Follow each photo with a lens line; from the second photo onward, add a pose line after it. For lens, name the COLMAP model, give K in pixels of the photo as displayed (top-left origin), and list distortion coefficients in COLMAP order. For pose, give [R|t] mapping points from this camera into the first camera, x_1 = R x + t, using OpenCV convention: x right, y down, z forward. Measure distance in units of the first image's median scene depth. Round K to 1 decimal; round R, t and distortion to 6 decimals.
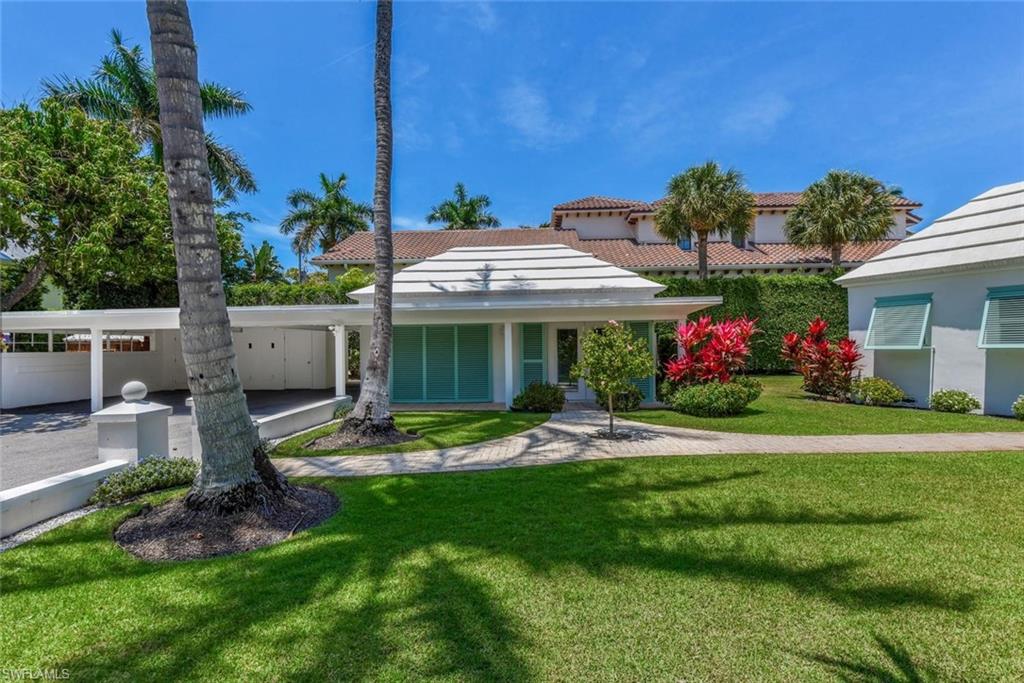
lens RADIAL K [[463.9, 0, 509.8], [0, 463.9, 337.6], [0, 0, 1]] dist [-0.026794, -0.001867]
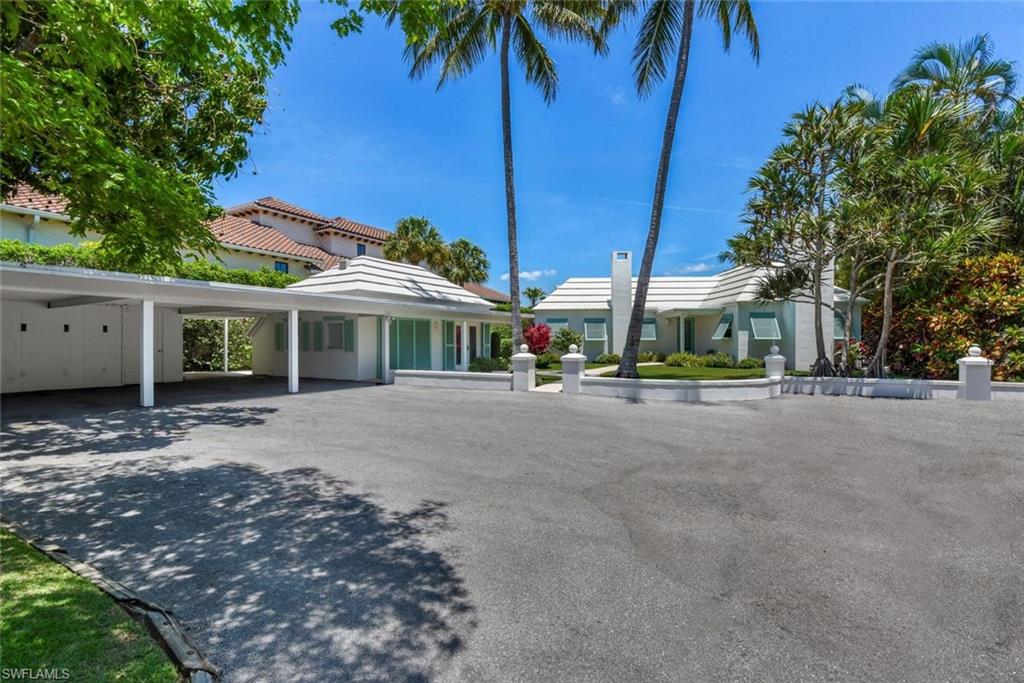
lens RADIAL K [[463.9, 0, 509.6], [0, 463.9, 343.0], [0, 0, 1]] dist [-0.026794, -0.001867]
pose [[0.456215, 0.010594, 0.889807, -0.888892], [-0.020982, 0.999779, -0.001145, 0.027605], [-0.889622, -0.018147, 0.456336, 0.068514]]
